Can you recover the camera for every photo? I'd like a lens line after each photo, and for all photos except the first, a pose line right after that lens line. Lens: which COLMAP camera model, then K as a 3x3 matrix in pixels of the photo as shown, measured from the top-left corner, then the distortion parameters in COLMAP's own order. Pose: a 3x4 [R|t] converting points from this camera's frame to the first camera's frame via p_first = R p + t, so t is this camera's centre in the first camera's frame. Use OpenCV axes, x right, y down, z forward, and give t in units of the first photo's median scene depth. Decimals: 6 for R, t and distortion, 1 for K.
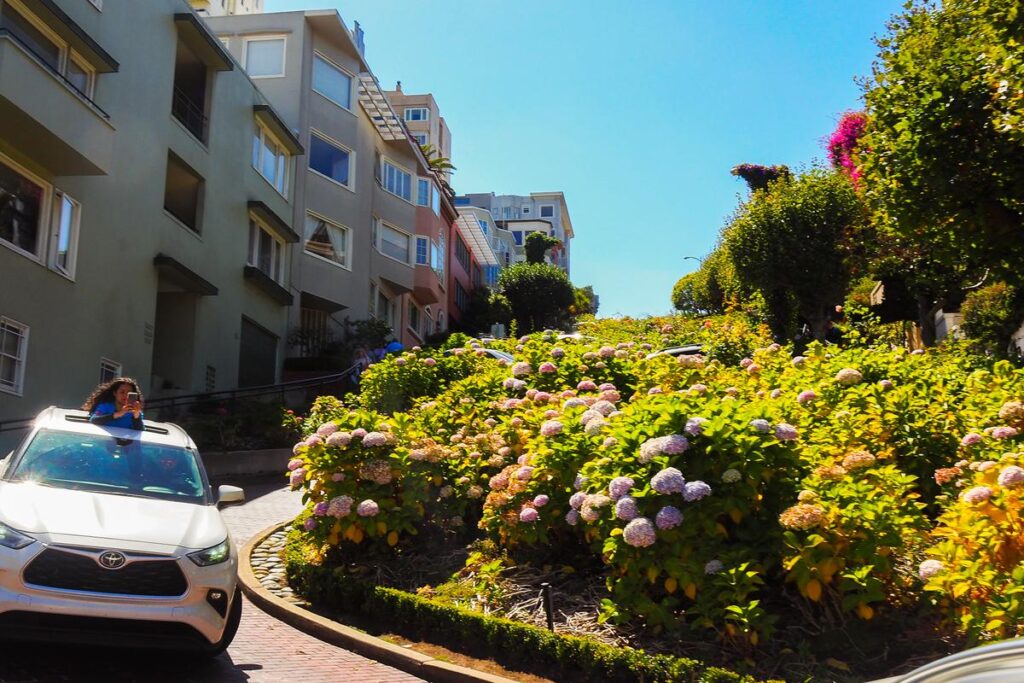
lens RADIAL K [[949.8, 0, 512.1], [0, 949.8, 363.9], [0, 0, 1]] dist [-0.031926, -0.003416]
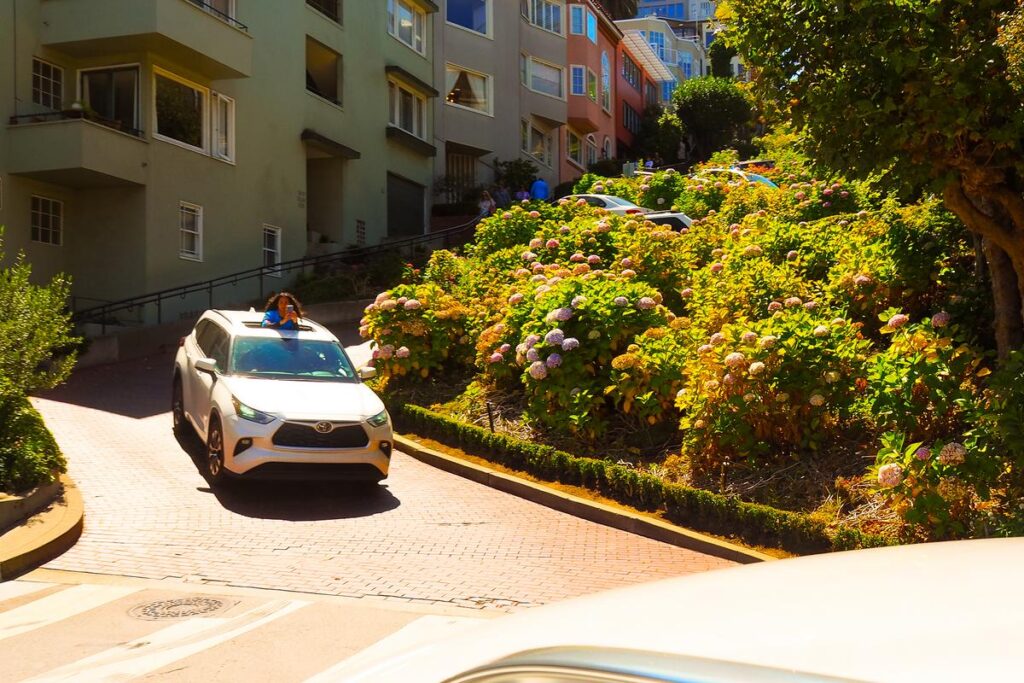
lens RADIAL K [[949.8, 0, 512.1], [0, 949.8, 363.9], [0, 0, 1]] dist [-0.031926, -0.003416]
pose [[0.981242, -0.007534, -0.192635, 0.107017], [0.043000, 0.982616, 0.180602, -0.032828], [0.187925, -0.185497, 0.964508, -0.145191]]
